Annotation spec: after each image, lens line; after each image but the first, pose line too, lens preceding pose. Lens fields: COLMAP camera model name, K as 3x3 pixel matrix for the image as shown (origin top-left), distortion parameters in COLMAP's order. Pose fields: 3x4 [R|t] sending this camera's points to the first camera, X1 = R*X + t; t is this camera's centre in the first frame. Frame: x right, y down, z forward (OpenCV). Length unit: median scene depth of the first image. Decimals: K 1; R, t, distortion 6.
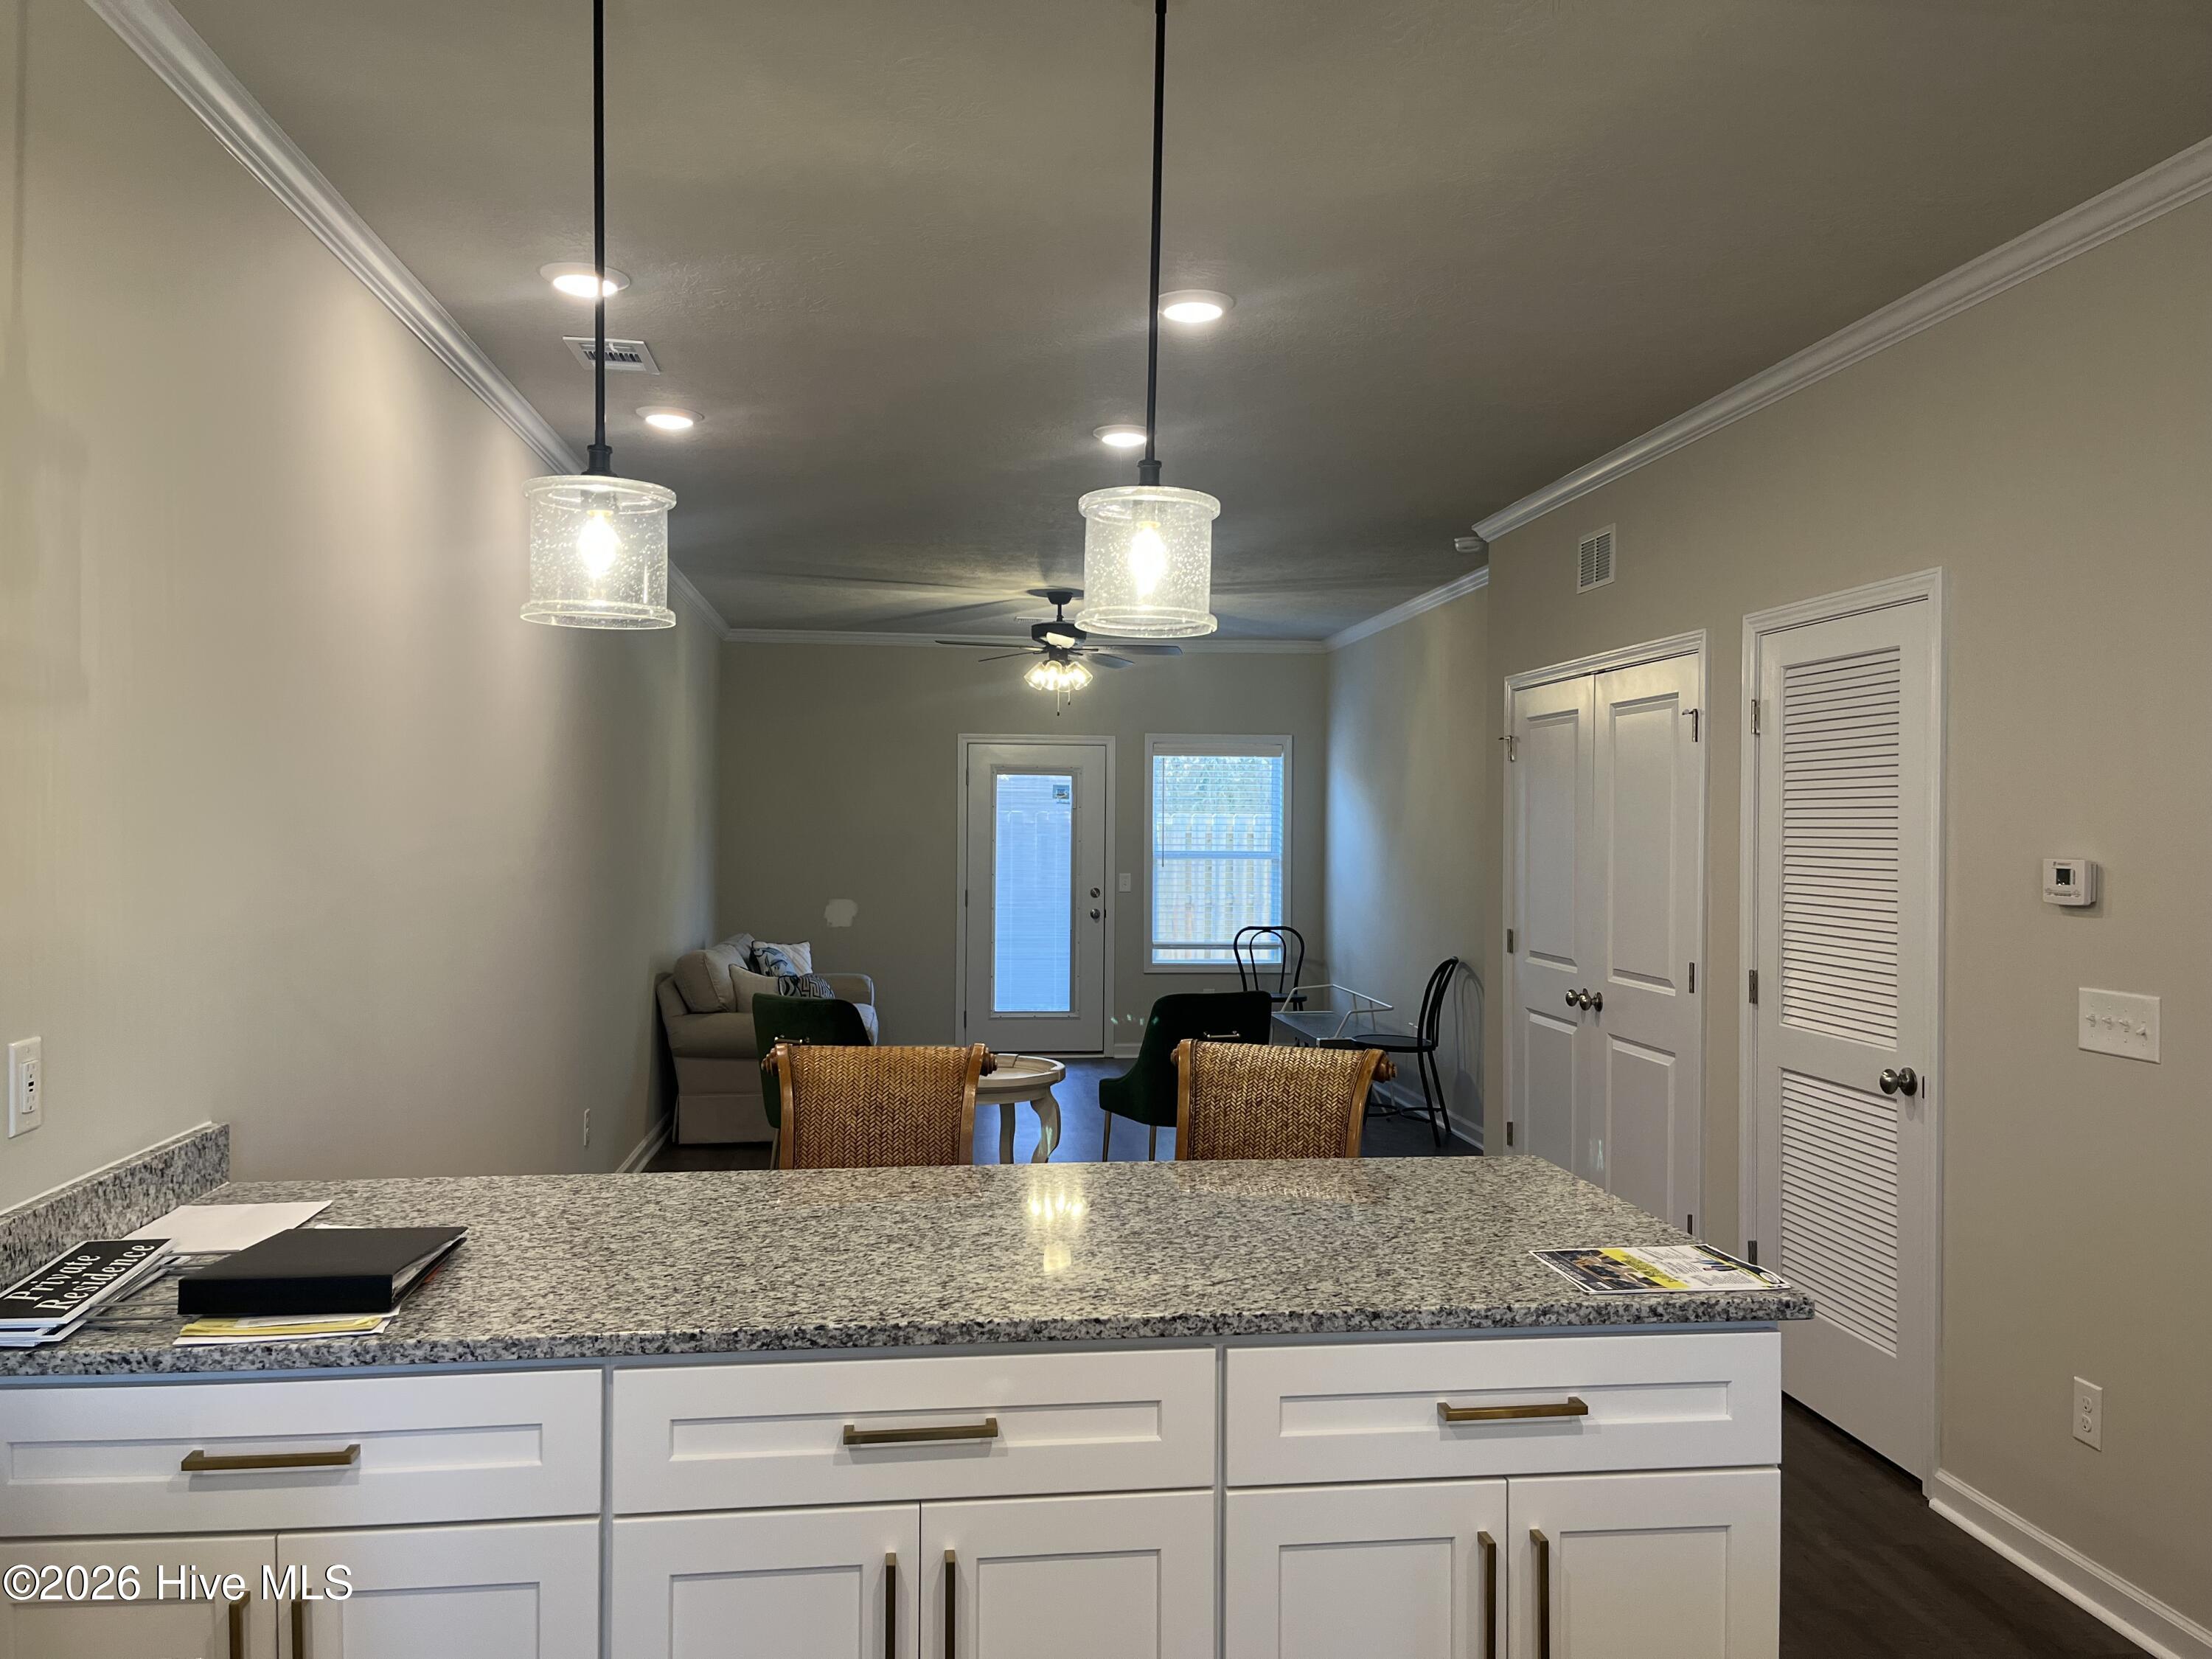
lens RADIAL K [[1689.8, 0, 1115.6], [0, 1689.8, 828.0], [0, 0, 1]] dist [0.040122, -0.053028]
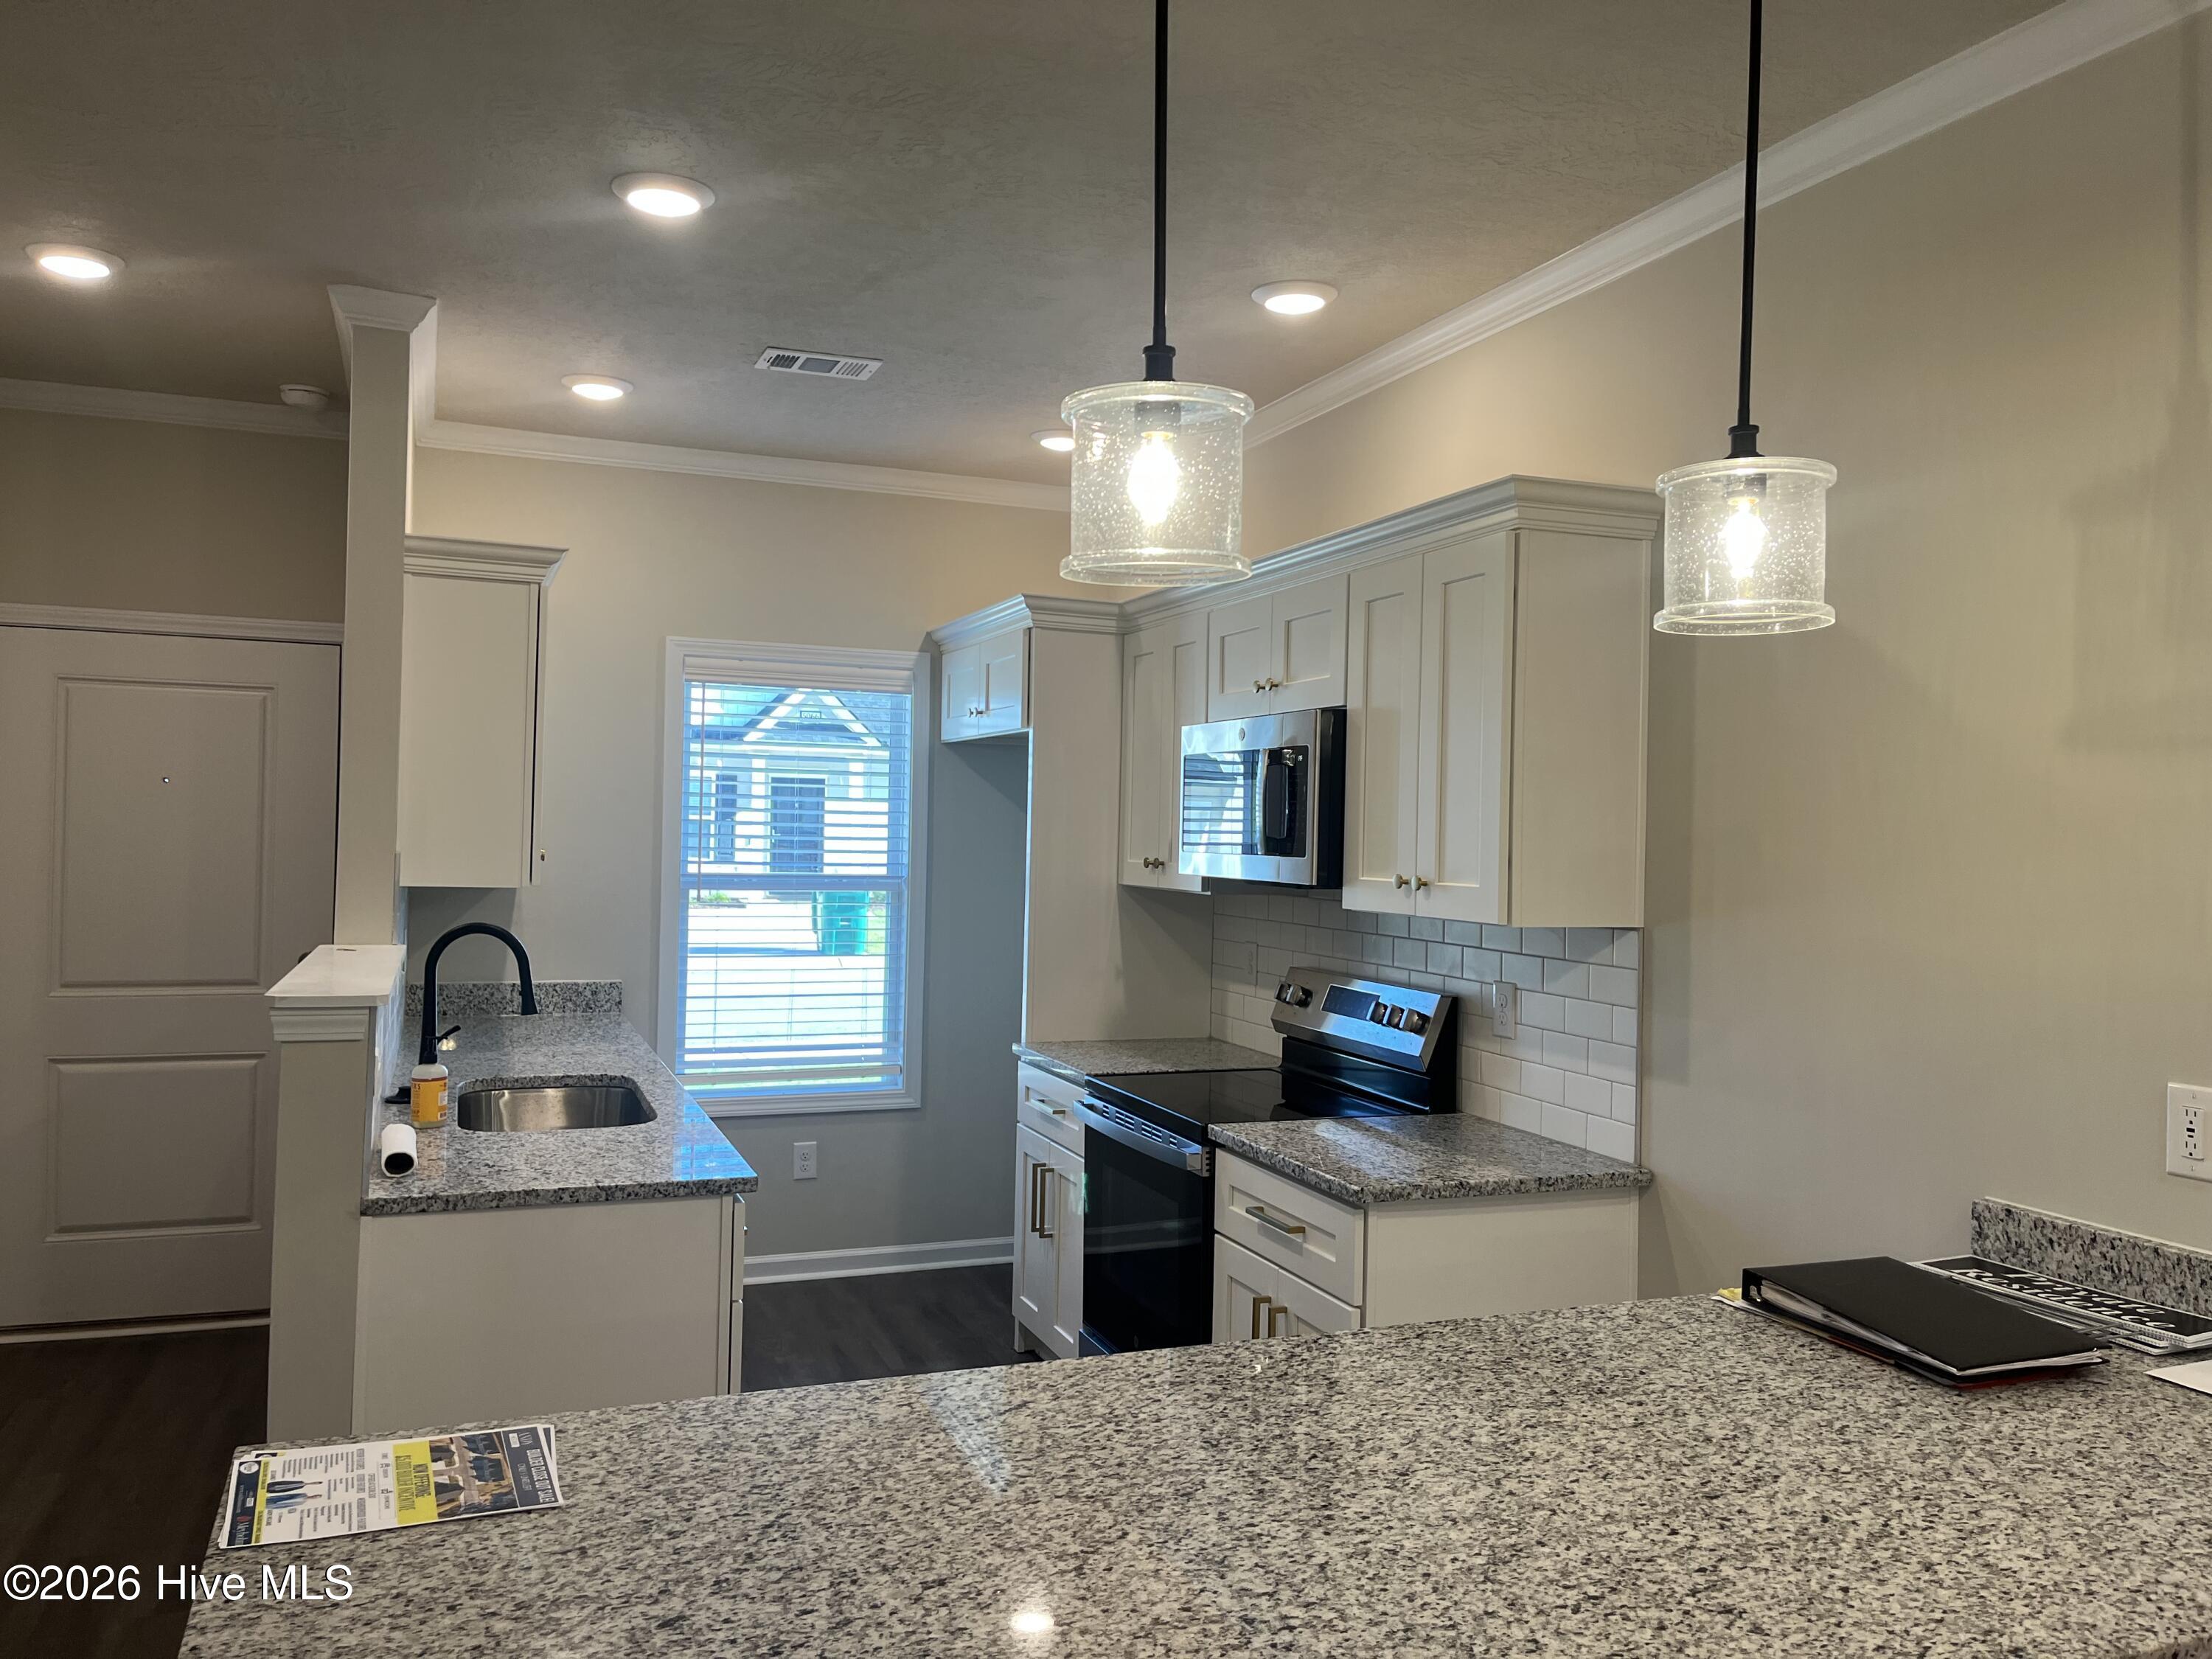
lens RADIAL K [[1689.8, 0, 1111.8], [0, 1689.8, 819.5], [0, 0, 1]] dist [0.040122, -0.053028]
pose [[-0.969797, -0.029972, -0.242064, 0.222029], [-0.029435, 0.999550, -0.005835, -0.007551], [0.242130, 0.001467, -0.970243, 1.791730]]
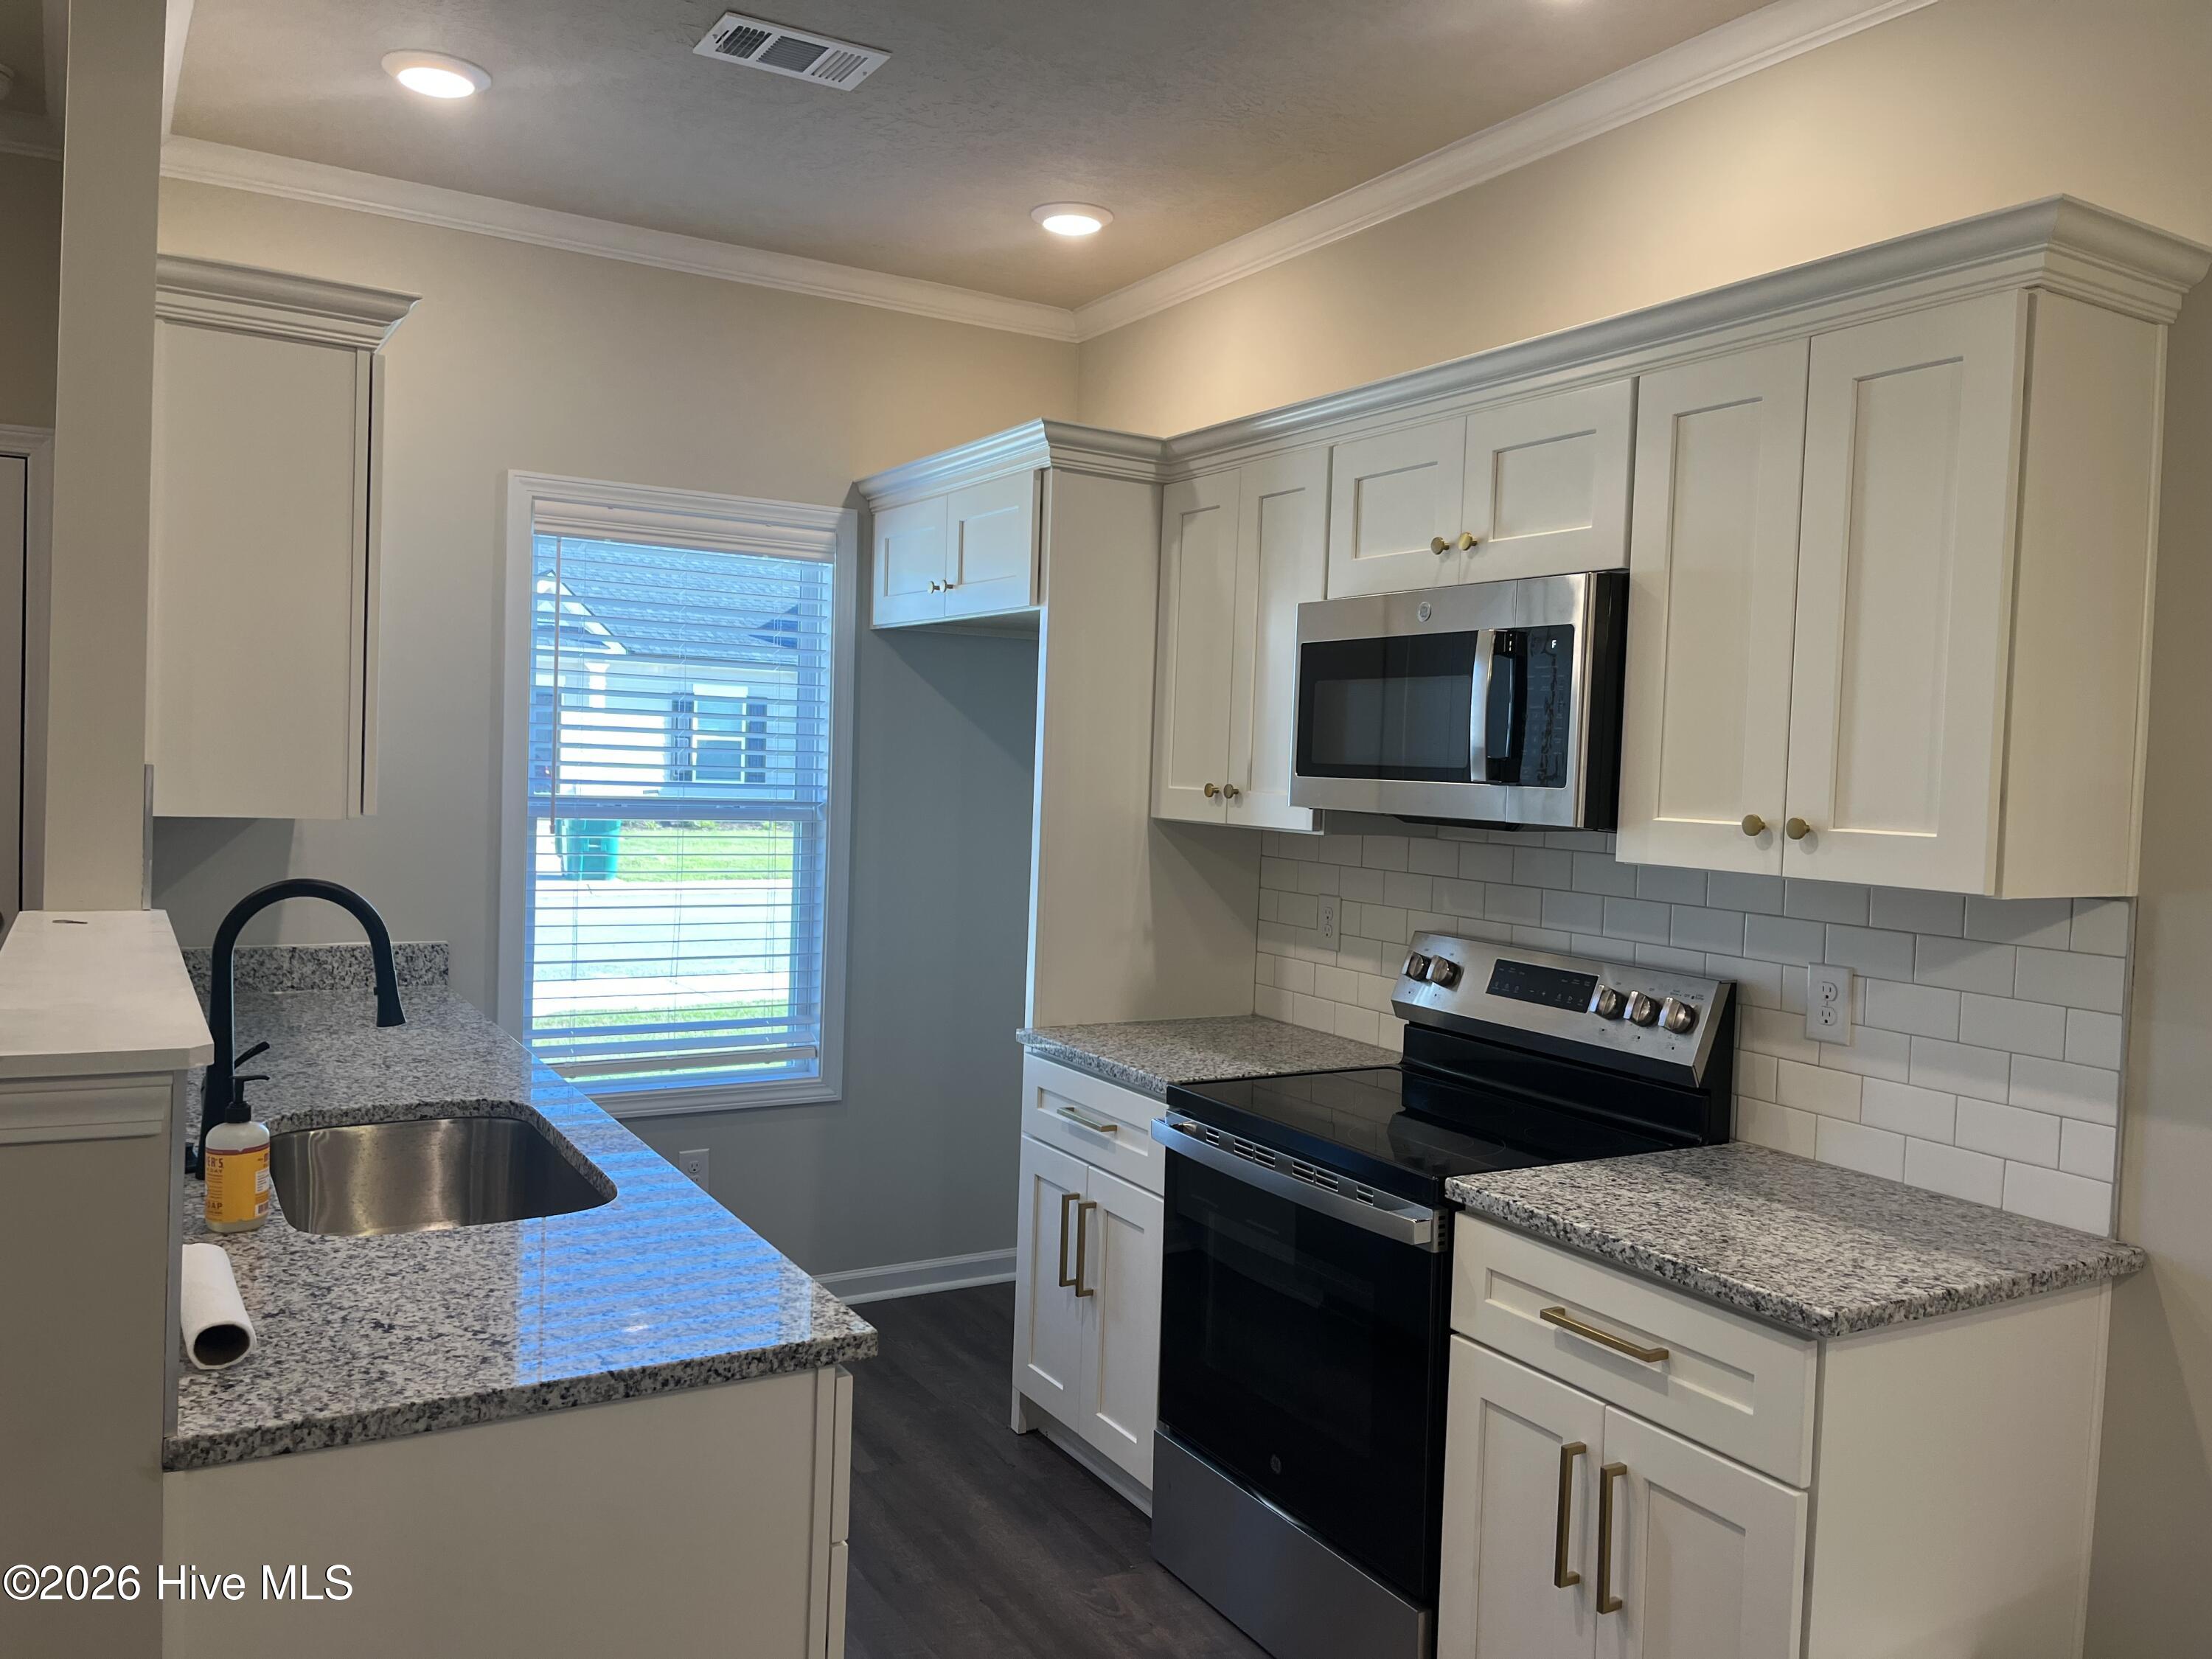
lens RADIAL K [[1689.8, 0, 1103.7], [0, 1689.8, 825.0], [0, 0, 1]] dist [0.040122, -0.053028]
pose [[-0.918796, -0.024215, -0.393989, 0.372559], [-0.043197, 0.998290, 0.039381, 0.007262], [0.392361, 0.053202, -0.918271, 1.186623]]
